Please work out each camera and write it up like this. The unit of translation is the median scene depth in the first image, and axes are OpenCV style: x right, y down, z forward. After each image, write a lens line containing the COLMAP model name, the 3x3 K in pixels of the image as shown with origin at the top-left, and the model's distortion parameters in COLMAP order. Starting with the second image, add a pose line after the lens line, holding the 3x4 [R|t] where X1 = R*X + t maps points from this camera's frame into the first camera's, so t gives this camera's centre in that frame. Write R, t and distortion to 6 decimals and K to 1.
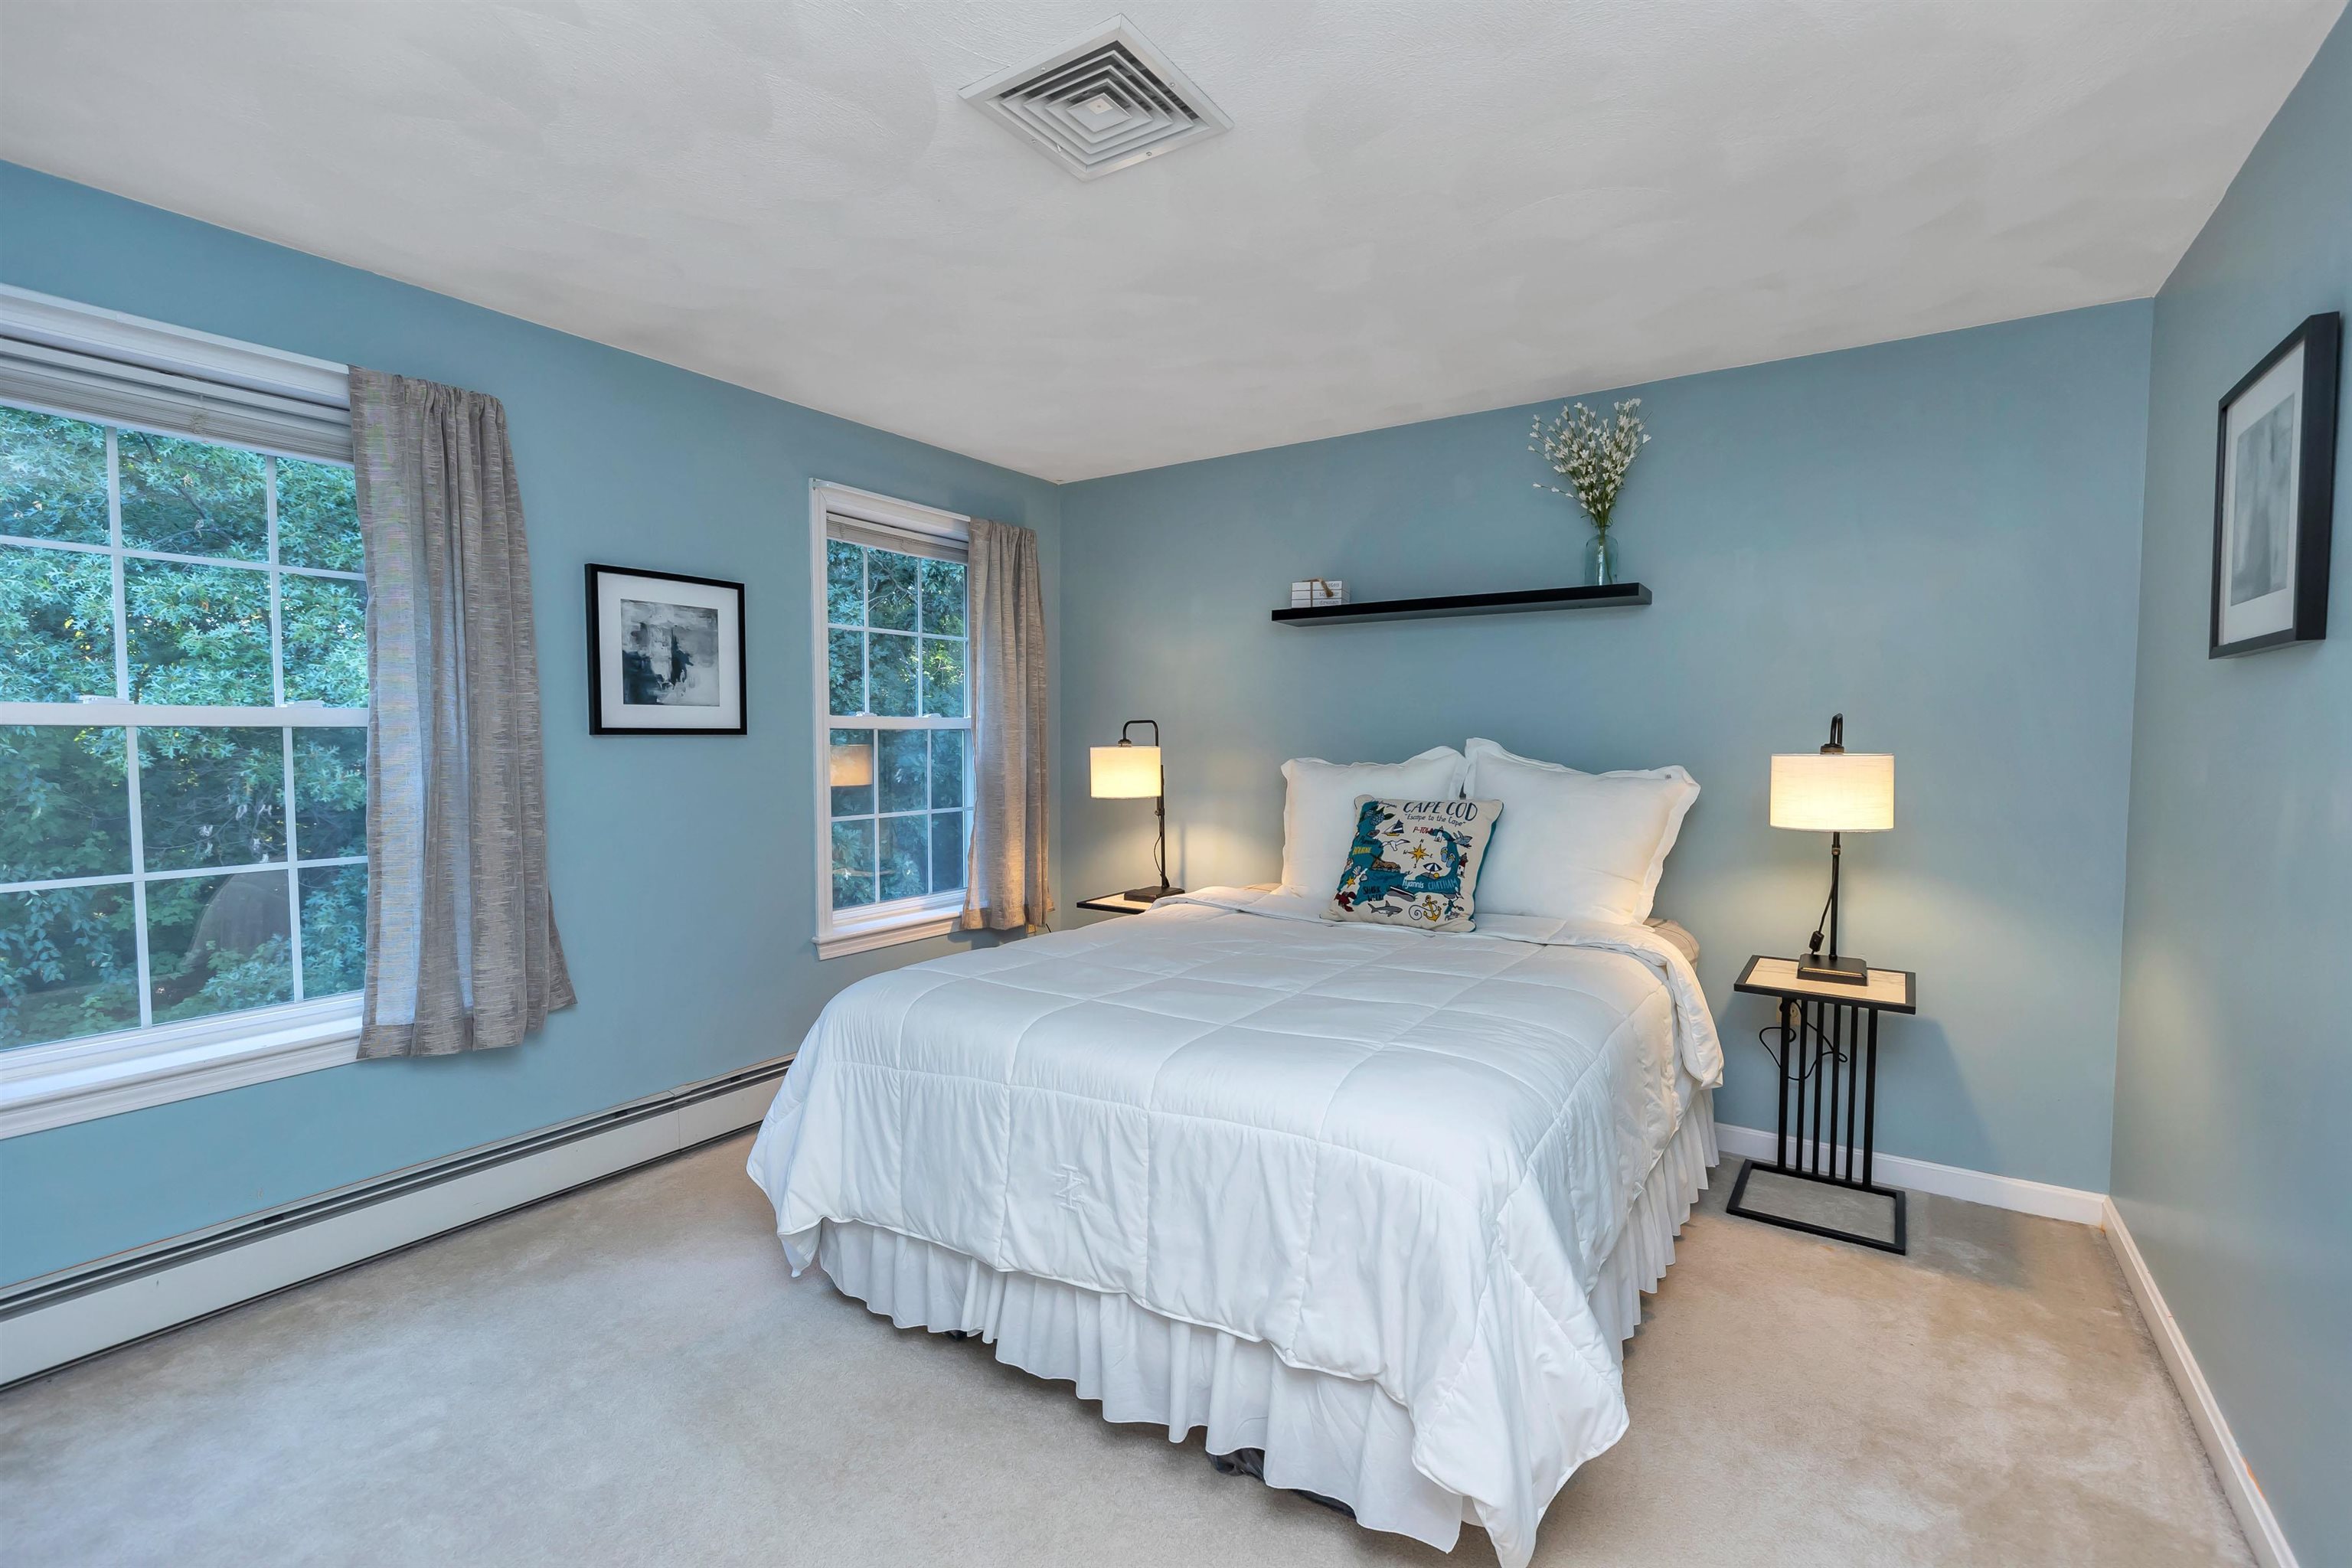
lens RADIAL K [[1066.3, 0, 1176.0], [0, 1066.3, 784.0], [0, 0, 1]] dist [0.039320, -0.000120]
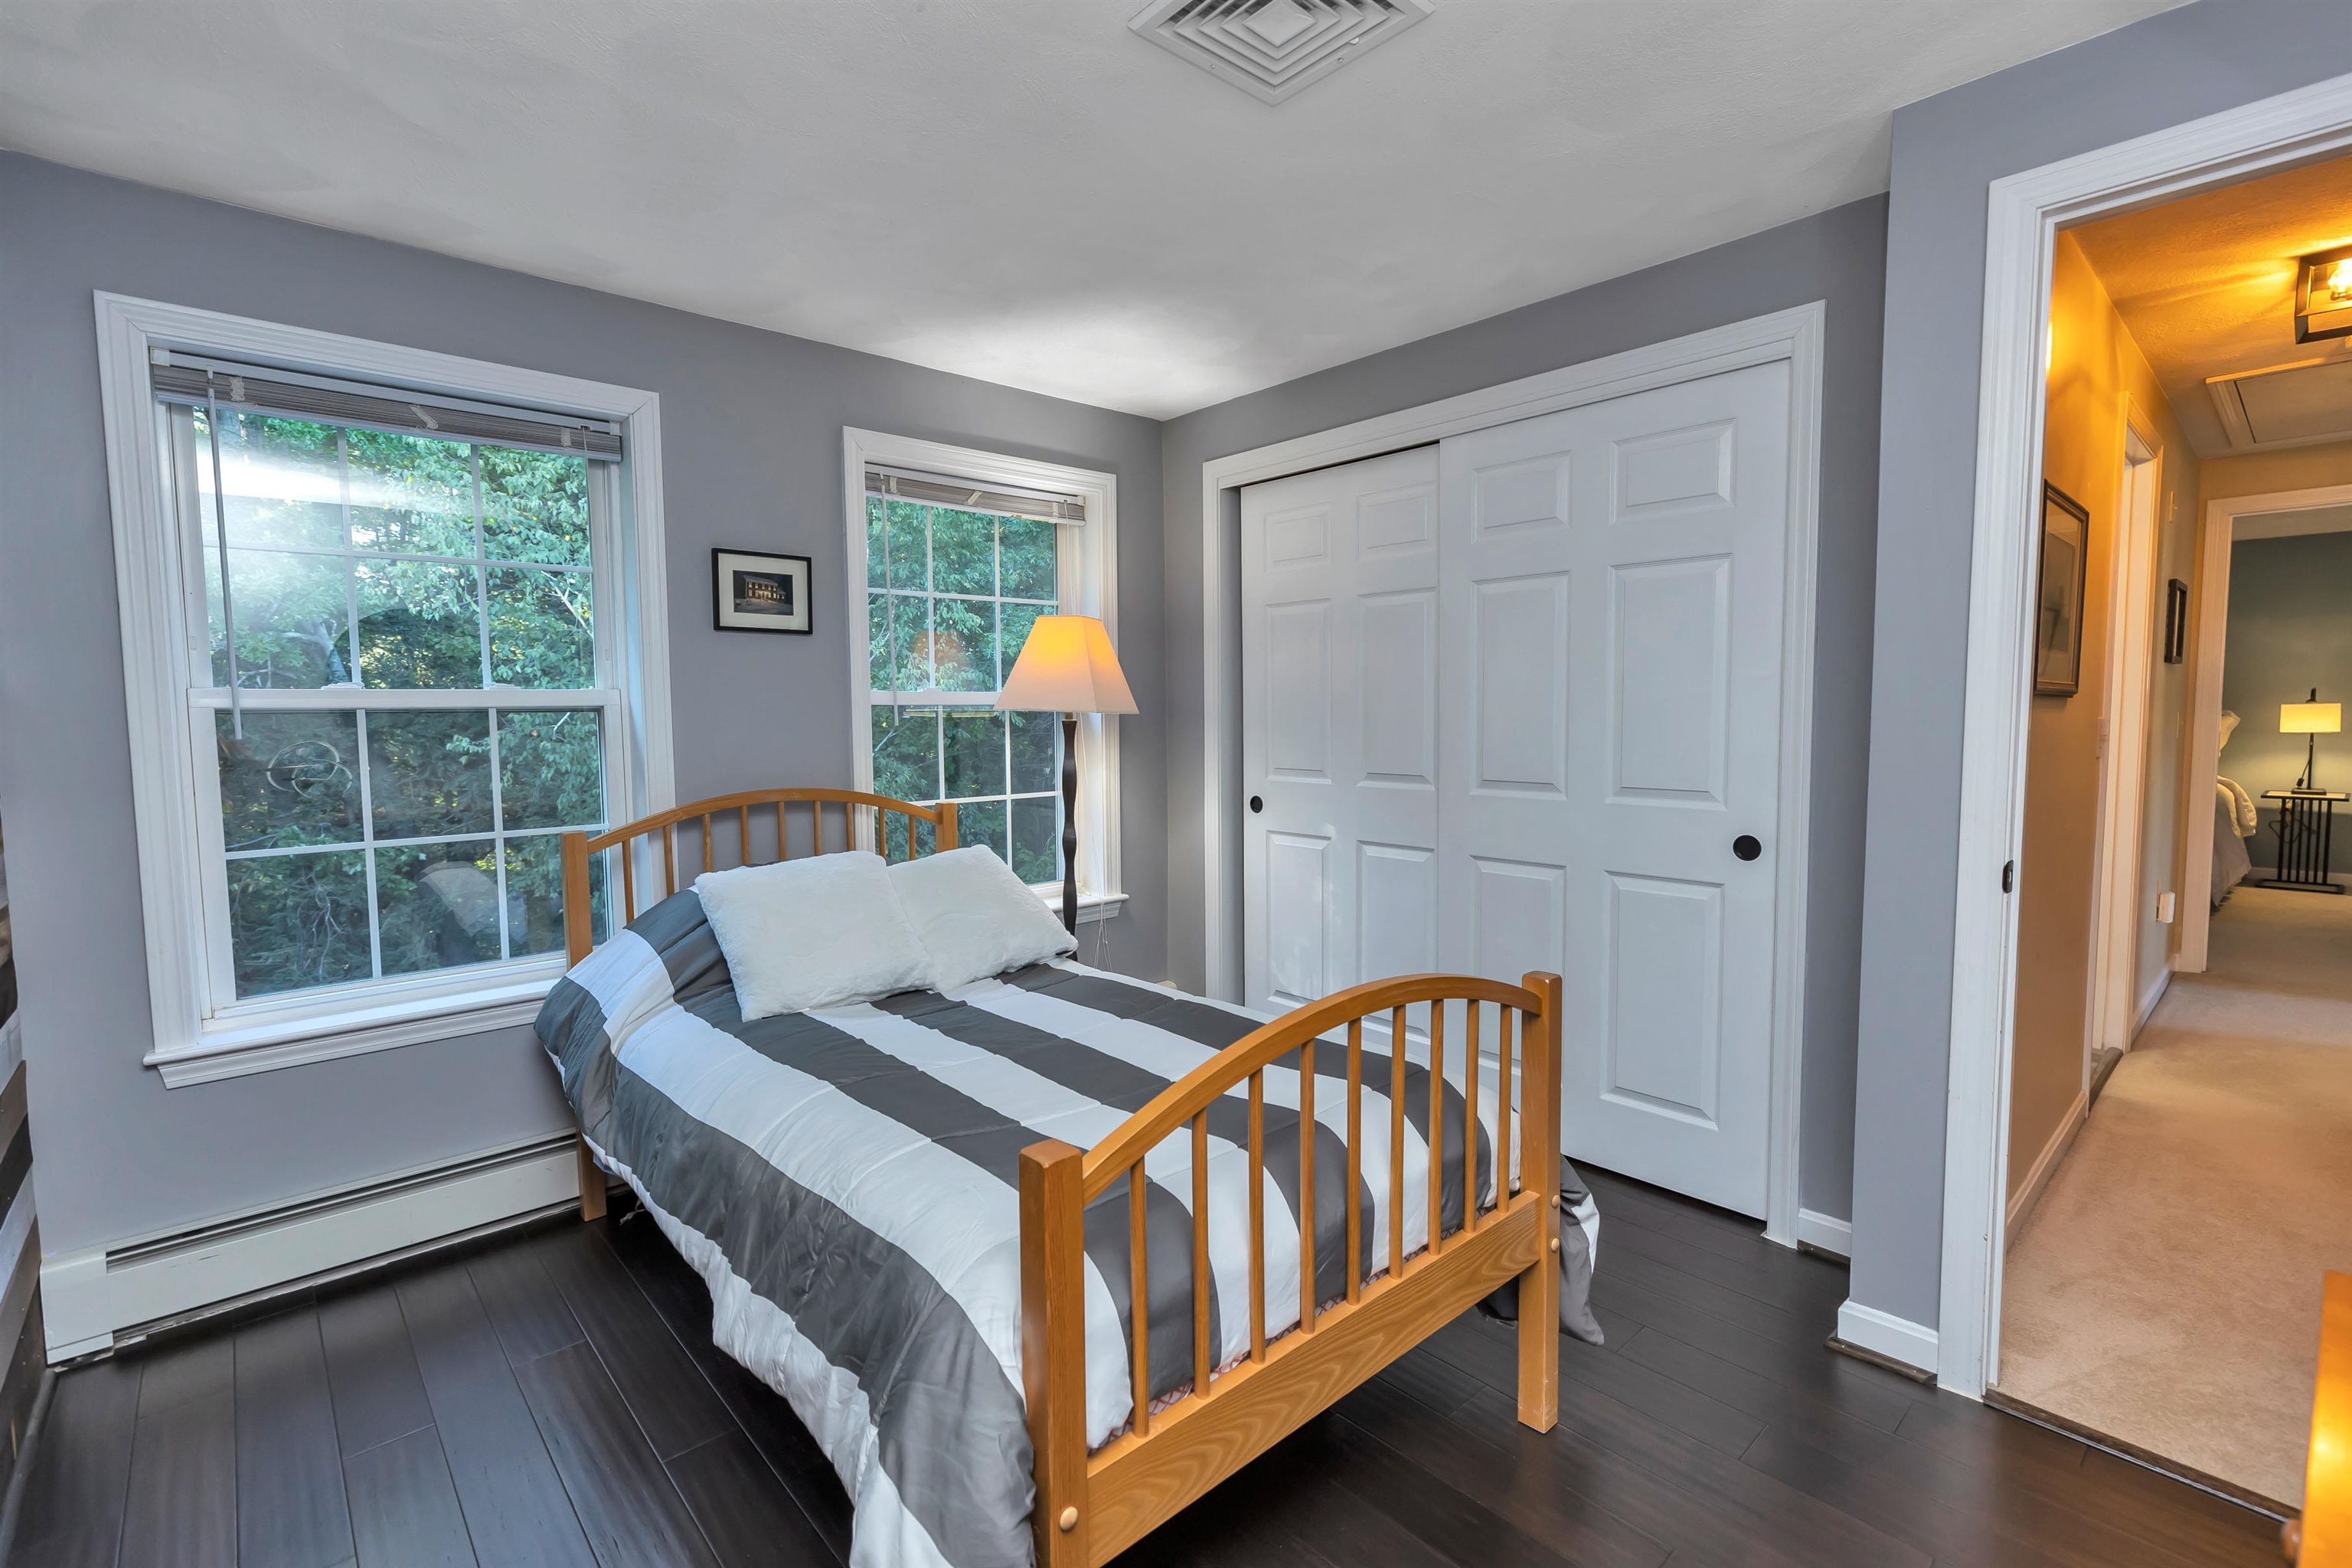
lens RADIAL K [[1047.4, 0, 1146.6], [0, 1047.4, 777.2], [0, 0, 1]] dist [0.046429, 0.000139]
pose [[0.964630, 0.009504, -0.263435, 0.093479], [-0.004927, 0.999825, 0.018030, -0.006330], [0.263560, -0.016095, 0.964509, 0.145797]]
